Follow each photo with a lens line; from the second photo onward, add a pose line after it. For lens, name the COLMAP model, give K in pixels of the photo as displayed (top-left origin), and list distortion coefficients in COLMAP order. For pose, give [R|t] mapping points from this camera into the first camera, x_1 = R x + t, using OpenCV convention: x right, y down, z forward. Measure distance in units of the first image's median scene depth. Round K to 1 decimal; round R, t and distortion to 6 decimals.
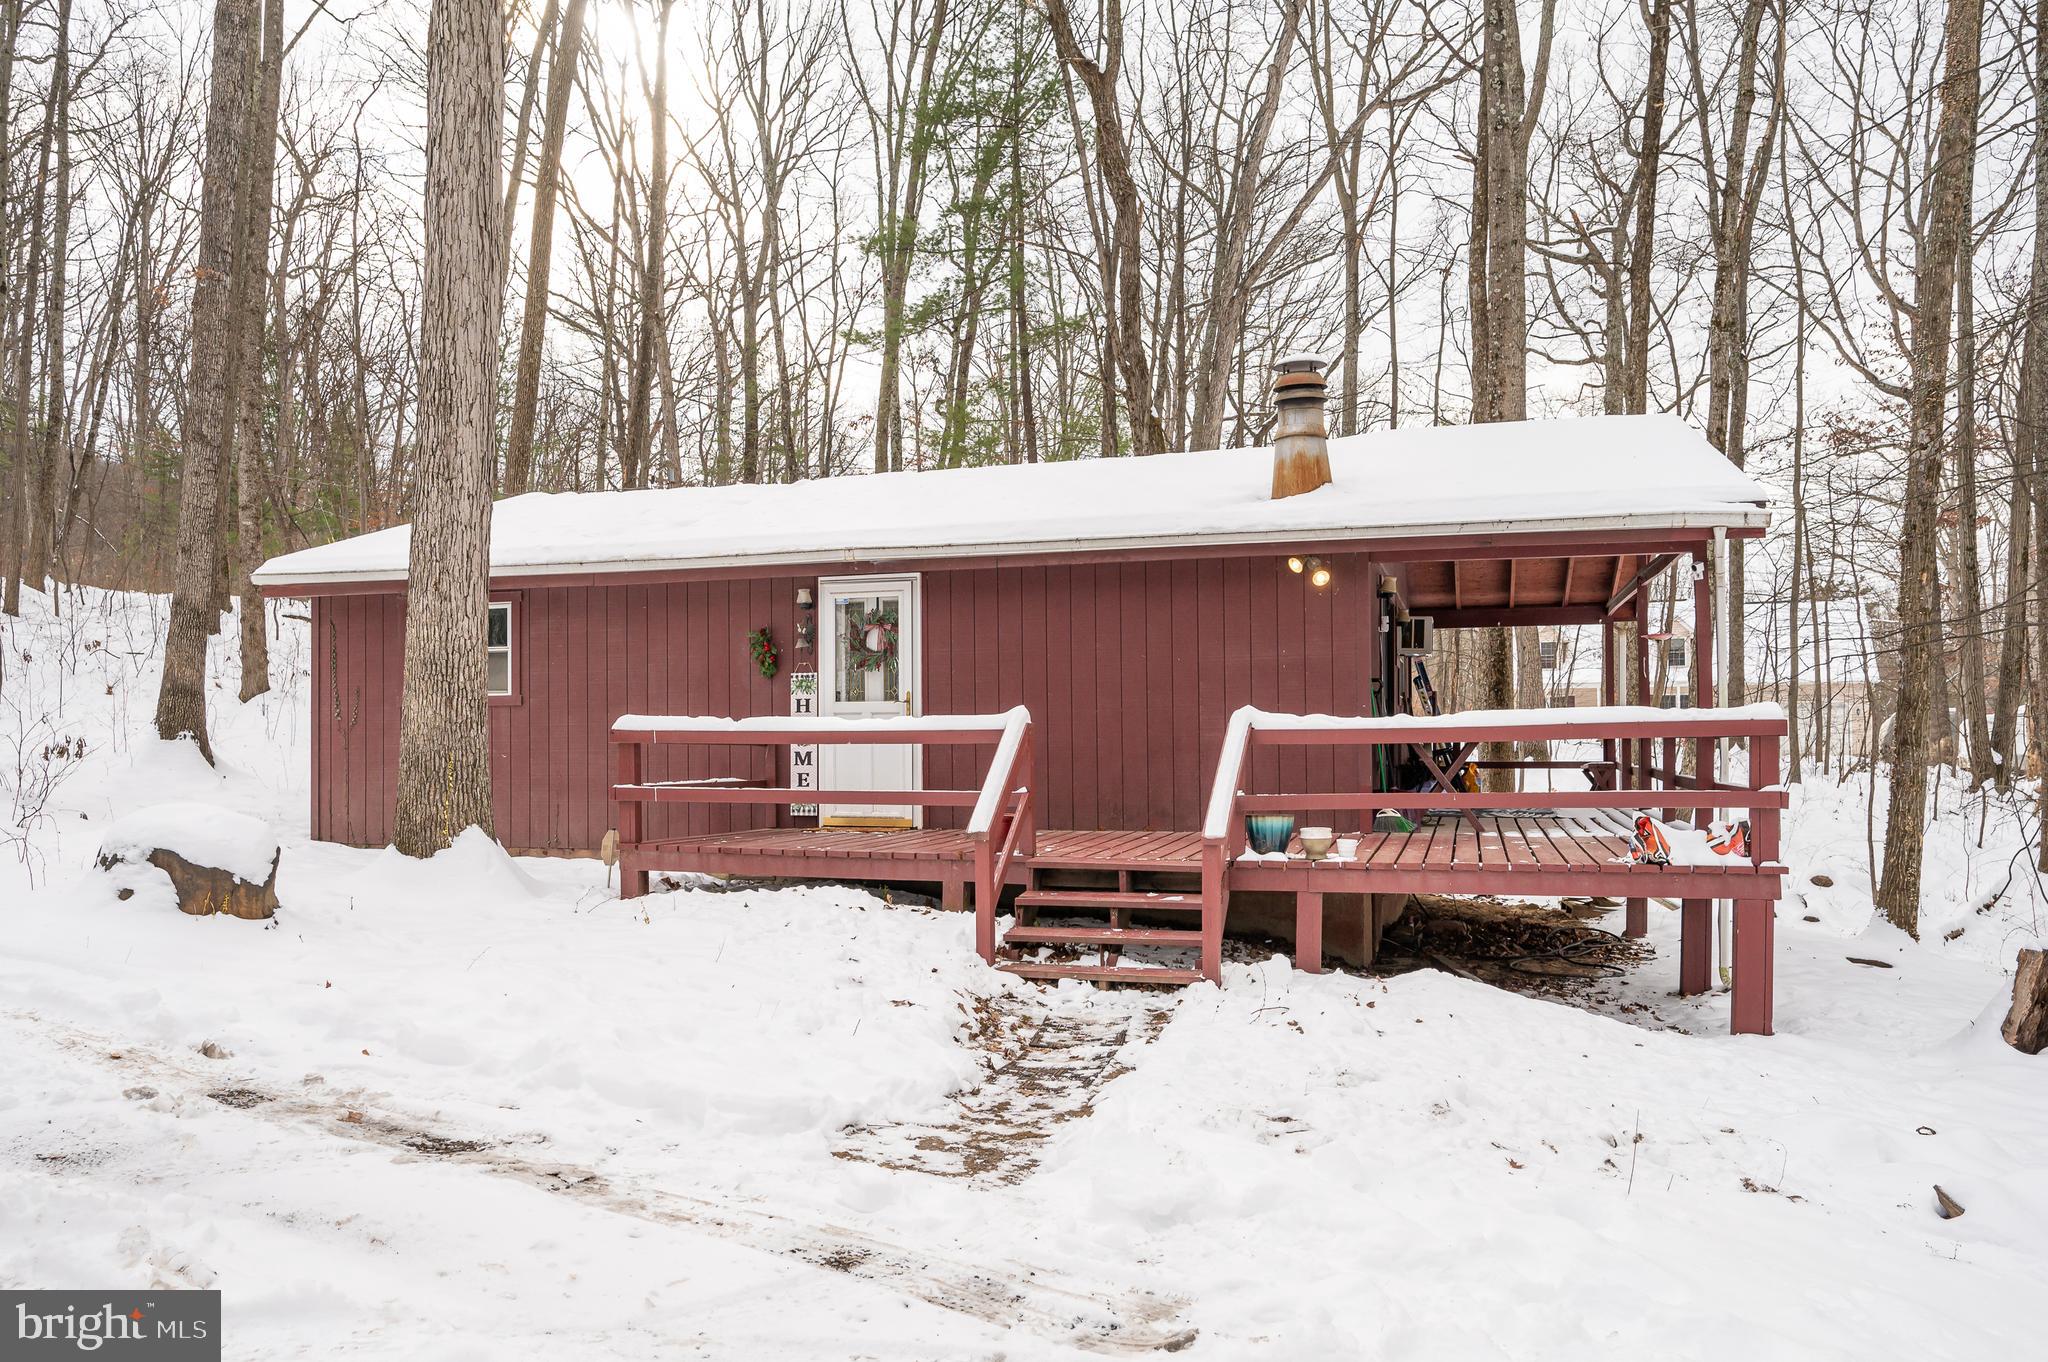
lens RADIAL K [[1463.8, 0, 1113.2], [0, 1463.8, 764.0], [0, 0, 1]] dist [-0.005284, 0.004655]
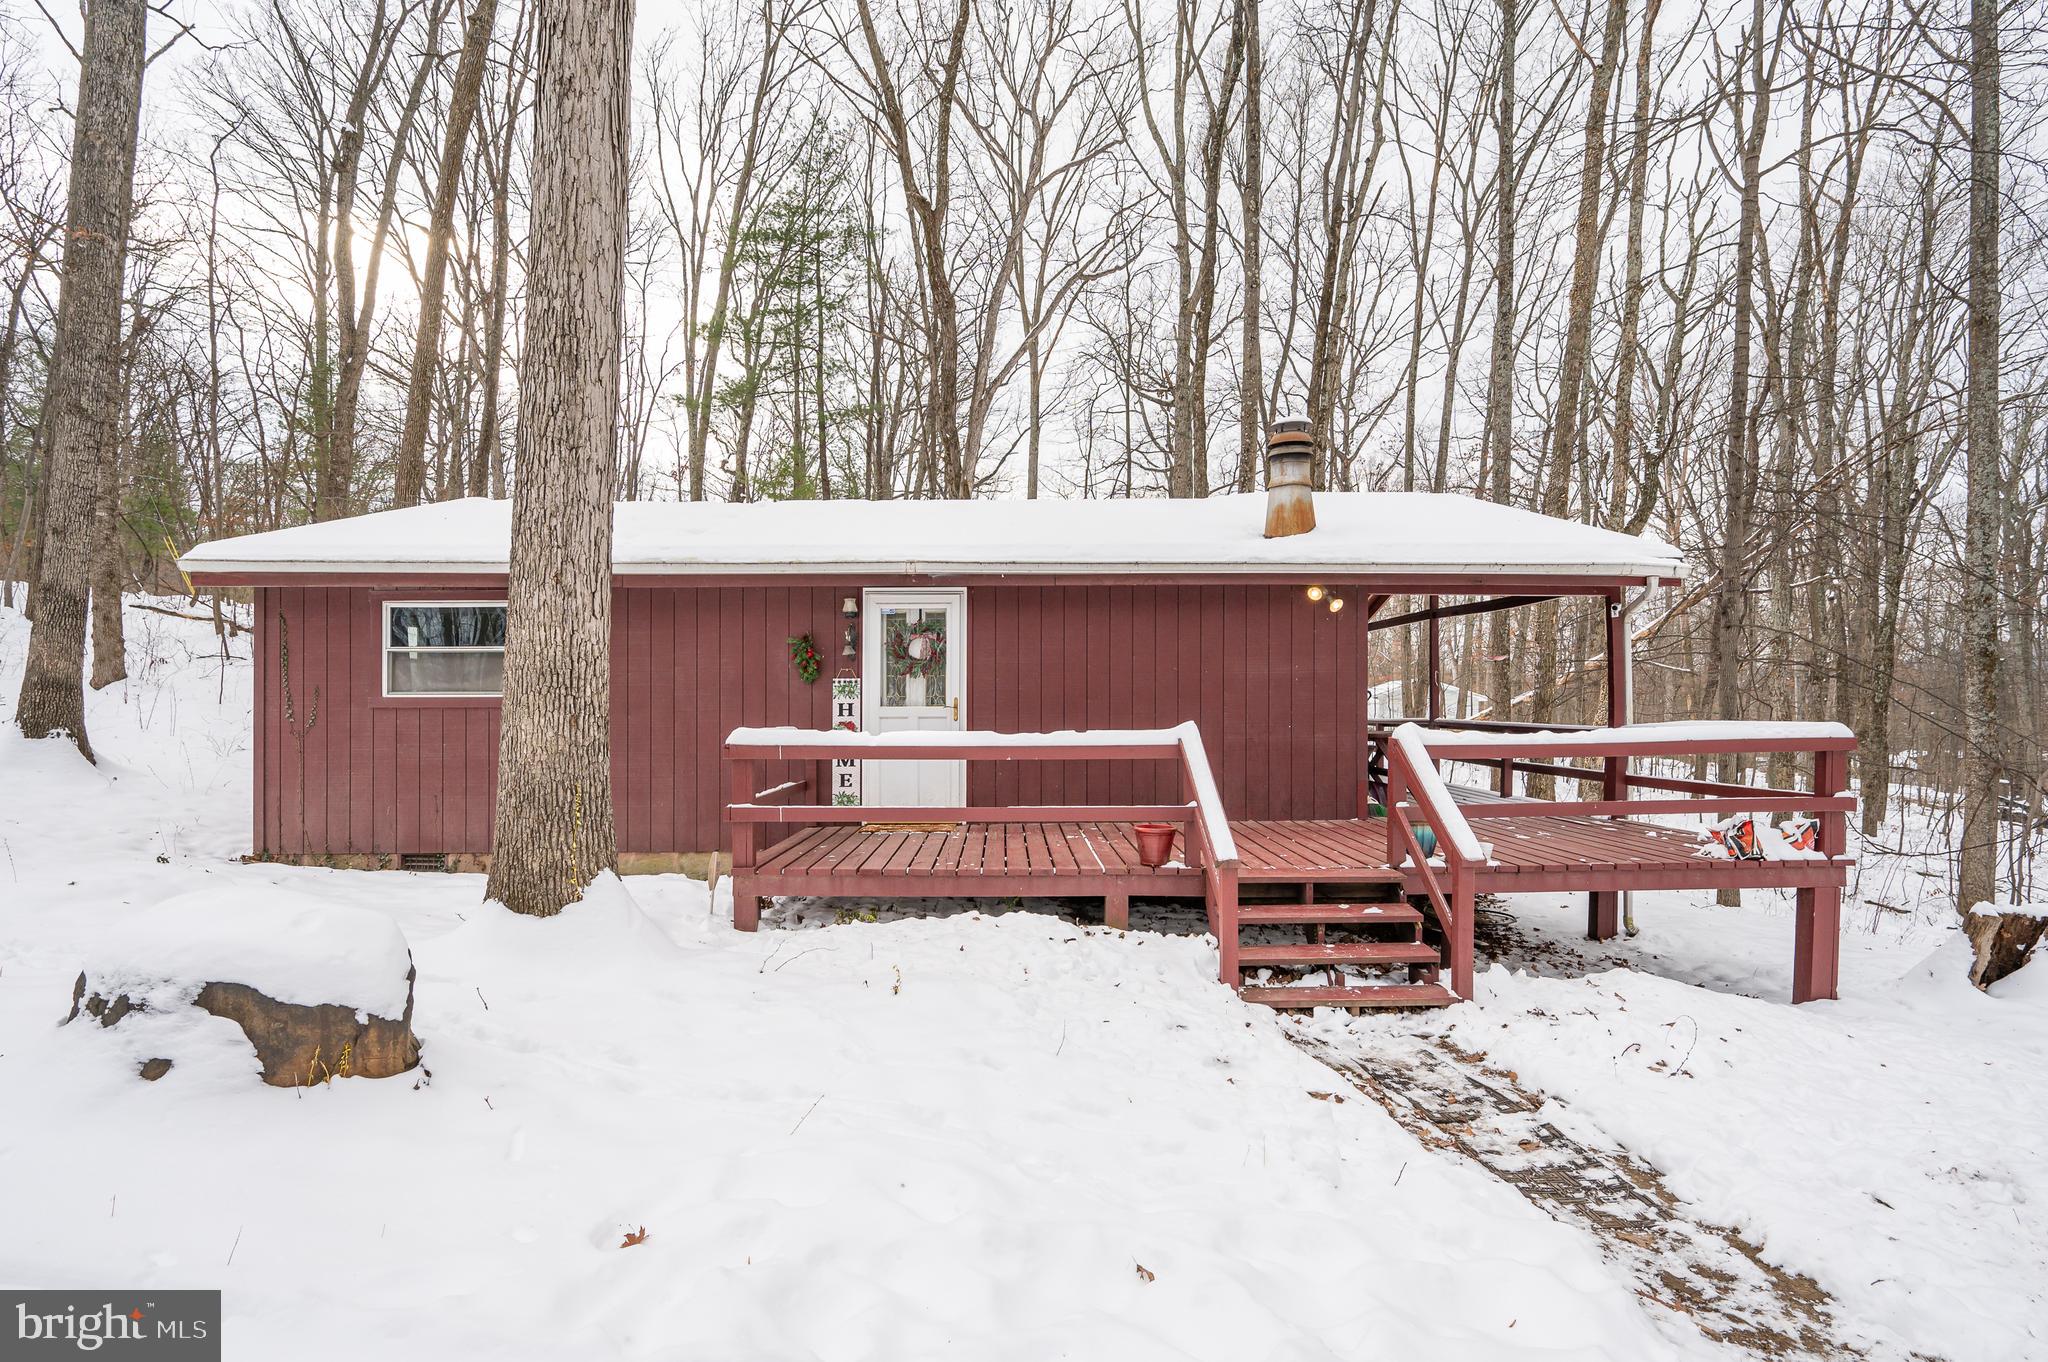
lens RADIAL K [[935.5, 0, 1077.2], [0, 935.5, 724.7], [0, 0, 1]] dist [-0.002425, -0.000081]
pose [[0.952419, -0.004279, 0.304763, -0.303388], [0.003710, 0.999990, 0.002444, -0.035740], [-0.304770, -0.001197, 0.952425, 0.366013]]
